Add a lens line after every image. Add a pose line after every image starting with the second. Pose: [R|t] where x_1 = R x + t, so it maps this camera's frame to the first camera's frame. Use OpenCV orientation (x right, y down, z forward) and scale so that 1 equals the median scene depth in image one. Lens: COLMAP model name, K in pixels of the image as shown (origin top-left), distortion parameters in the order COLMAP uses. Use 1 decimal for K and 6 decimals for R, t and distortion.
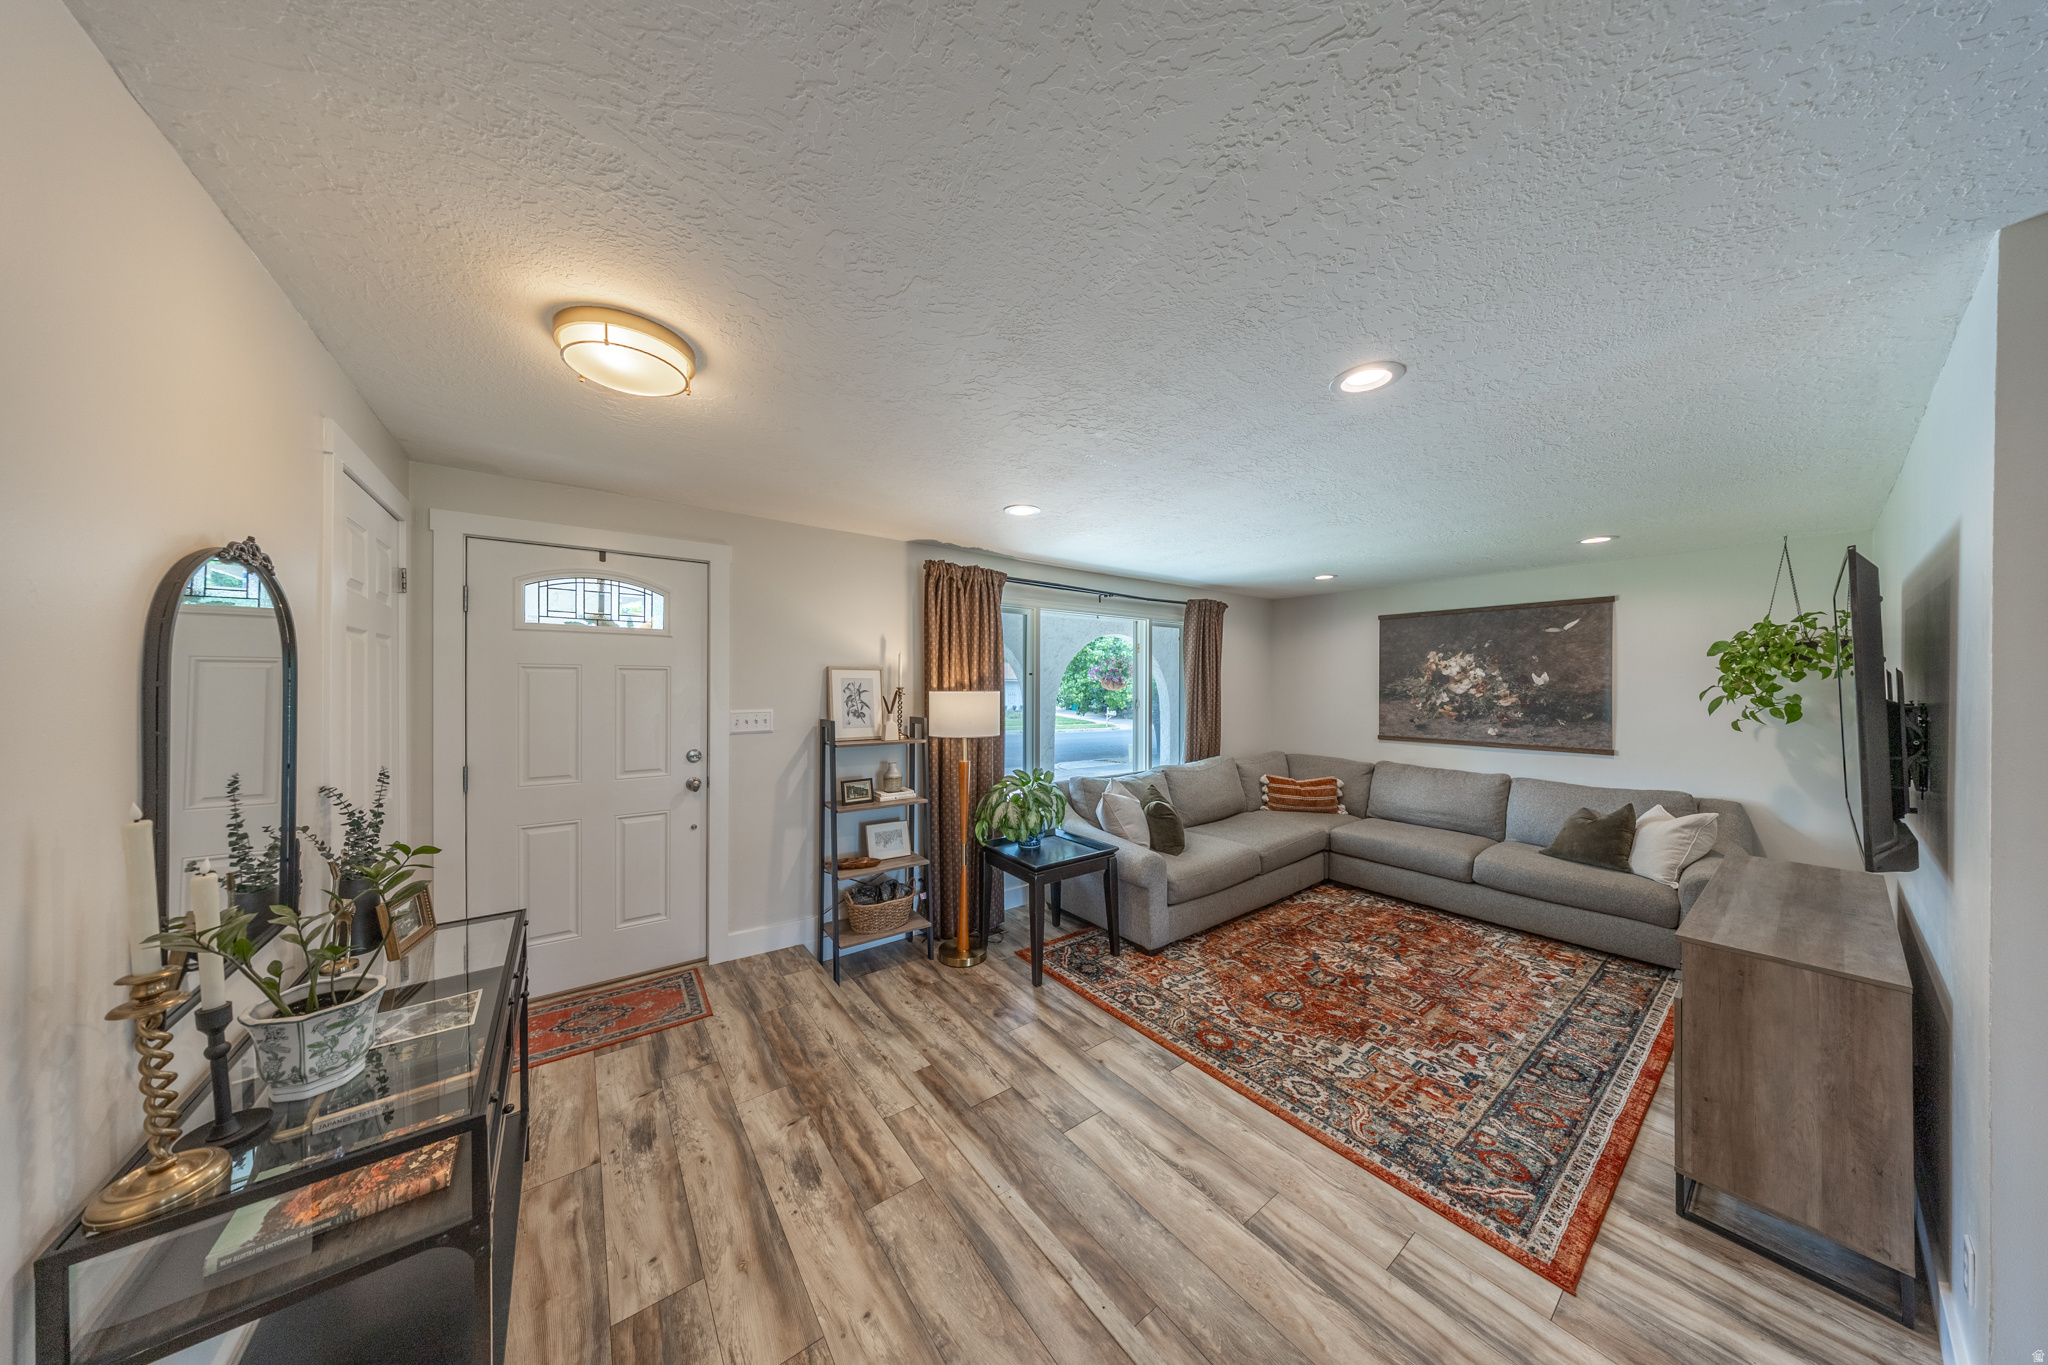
lens RADIAL K [[596.1, 0, 1022.9], [0, 596.1, 681.9], [0, 0, 1]] dist [-0.002403, -0.000306]
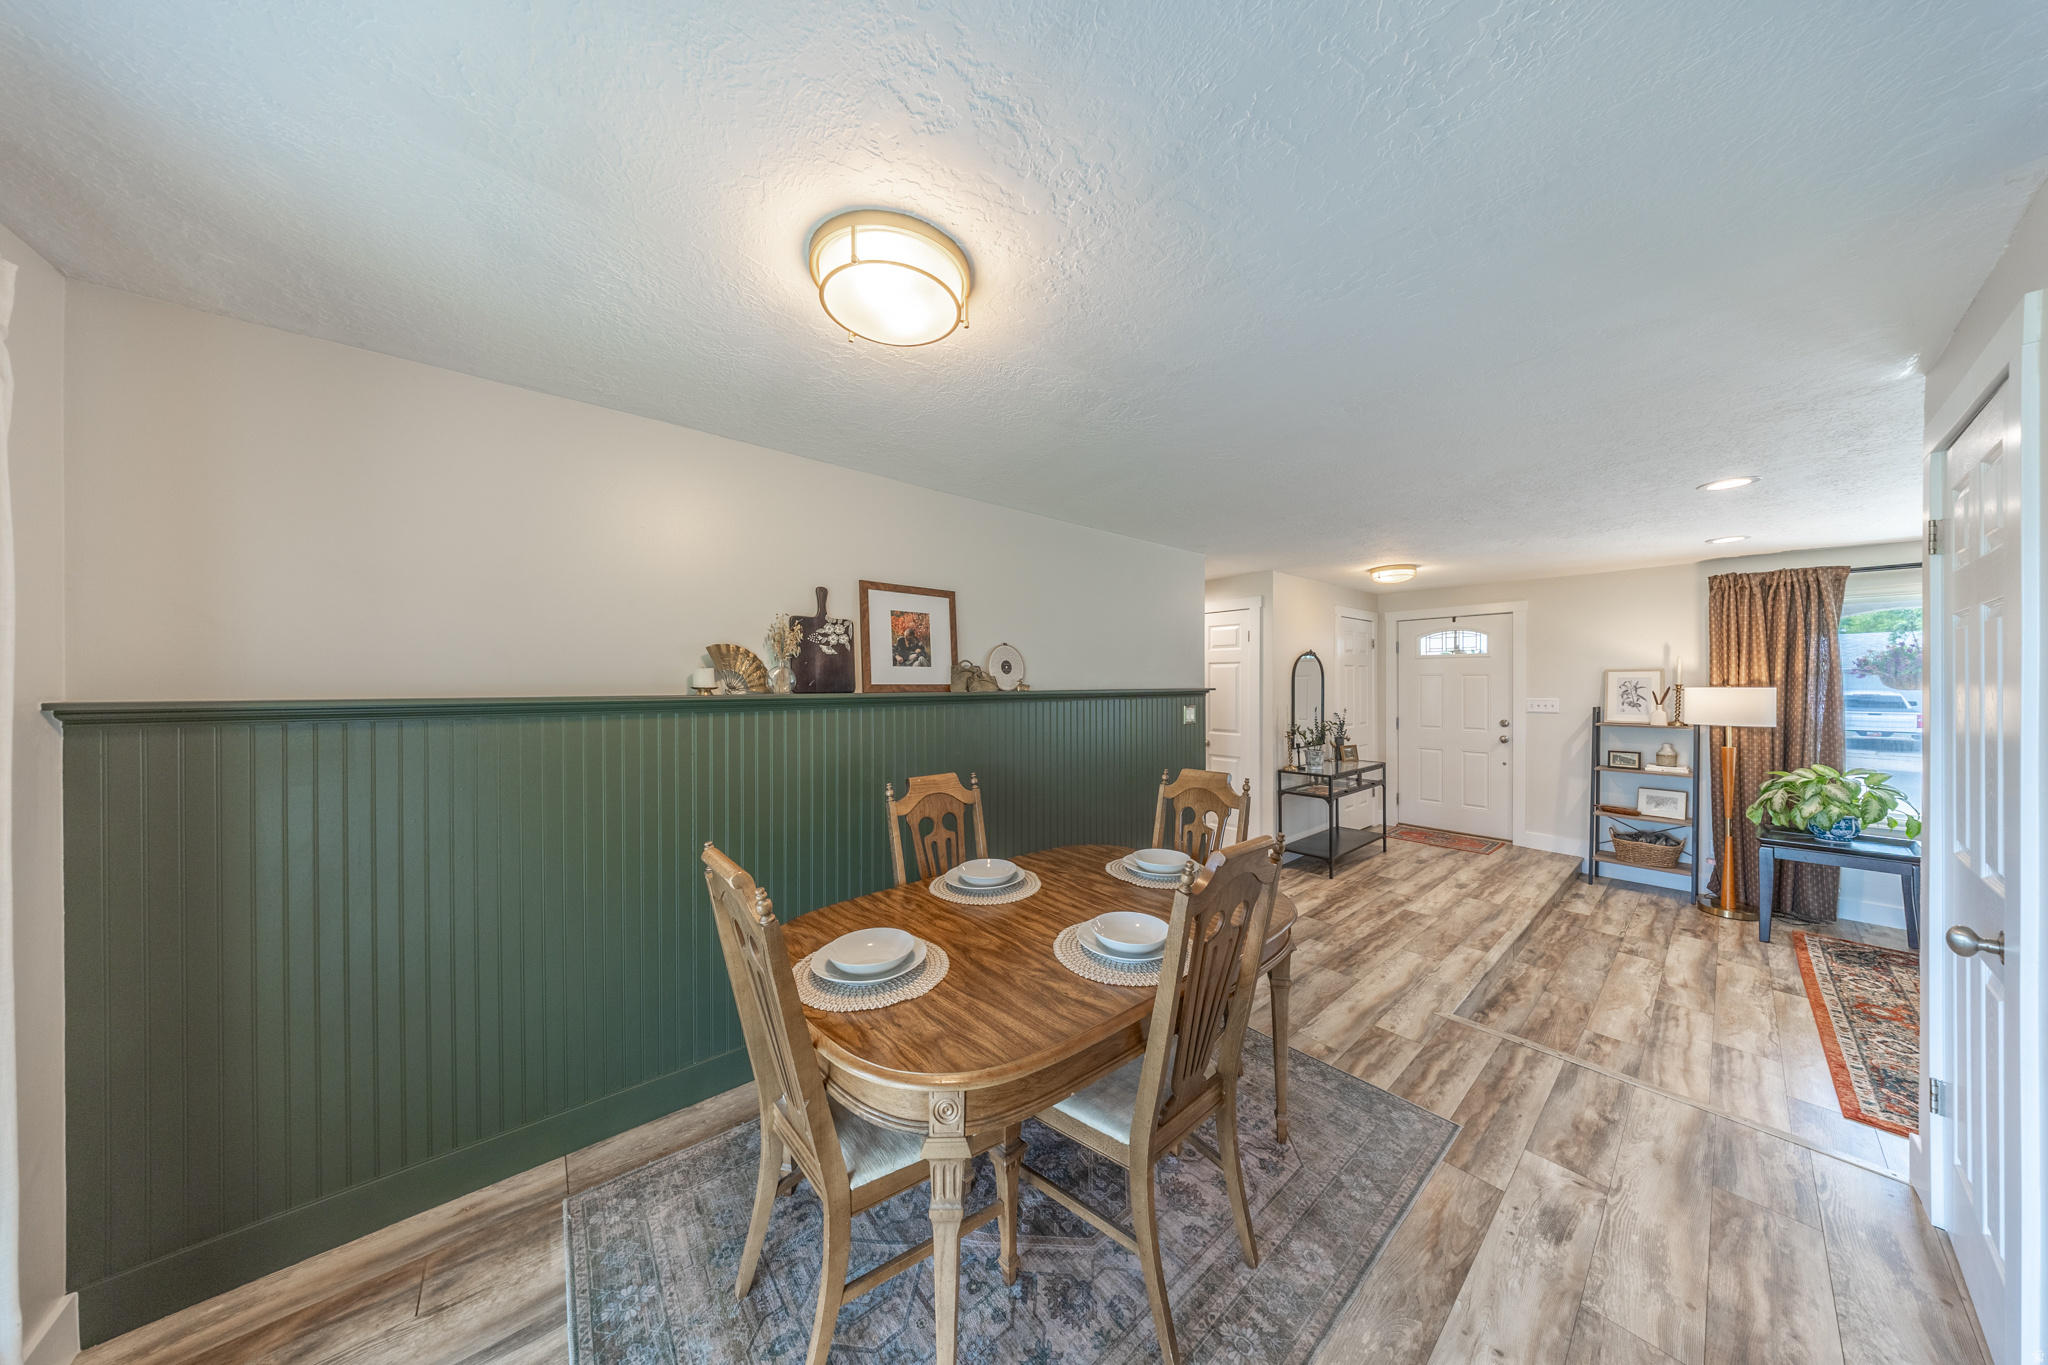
lens RADIAL K [[596.1, 0, 1032.4], [0, 596.1, 685.4], [0, 0, 1]] dist [-0.002403, -0.000306]
pose [[0.062013, -0.002395, -0.998072, 1.210692], [0.007543, 0.999970, -0.001931, 0.004155], [0.998047, -0.007408, 0.062030, -0.543707]]
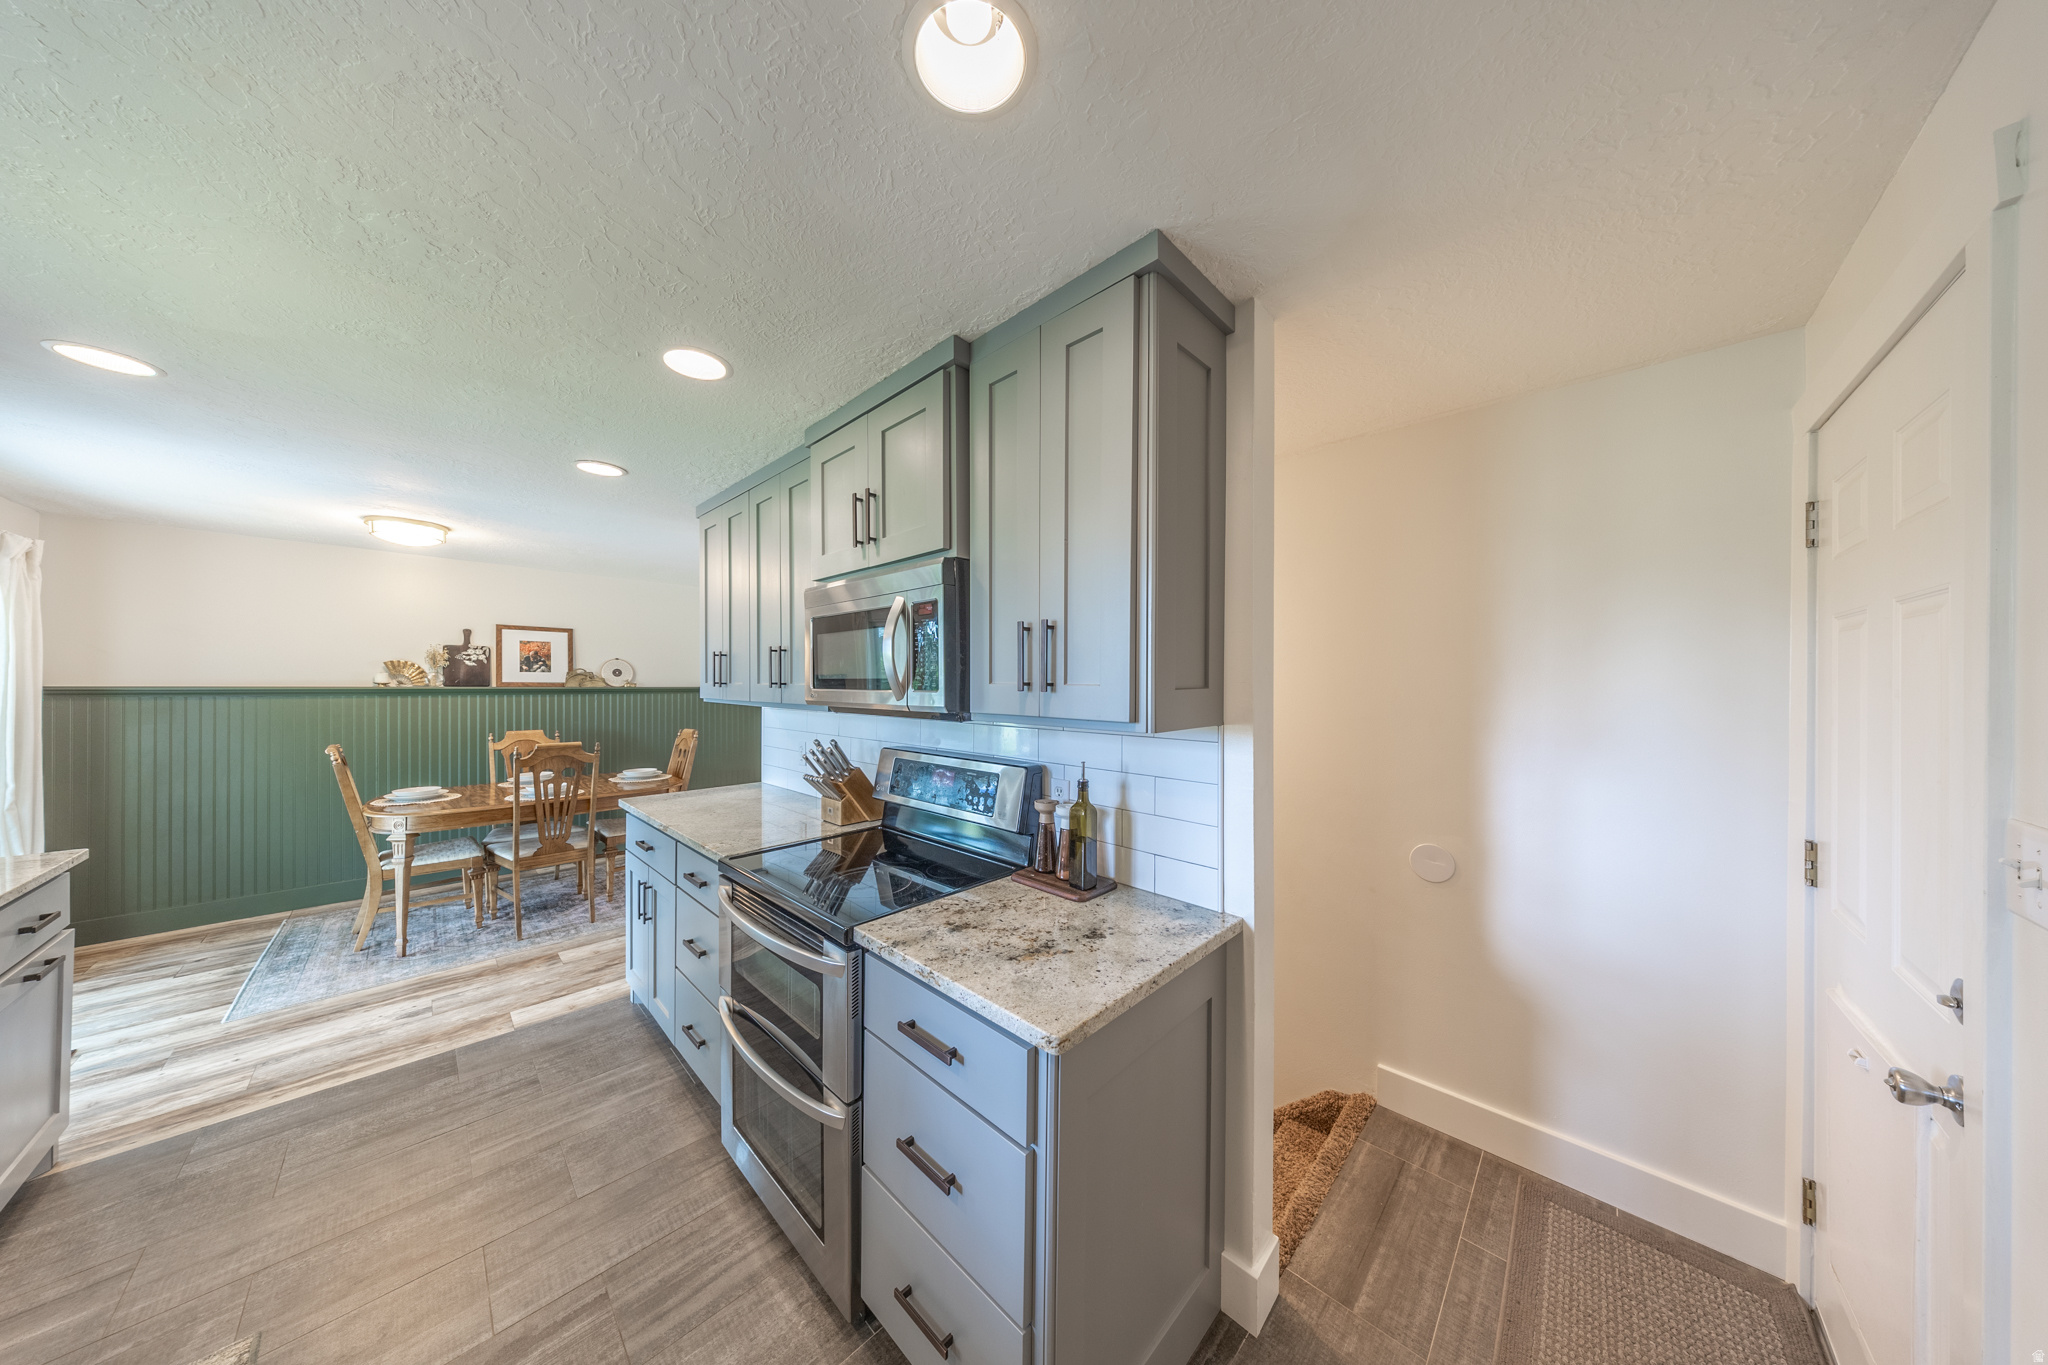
lens RADIAL K [[596.1, 0, 1029.0], [0, 596.1, 687.3], [0, 0, 1]] dist [-0.002403, -0.000306]
pose [[0.164001, 0.002019, -0.986458, 3.175399], [-0.002857, 0.999995, 0.001572, 0.009636], [0.986456, 0.002560, 0.164006, 1.502752]]
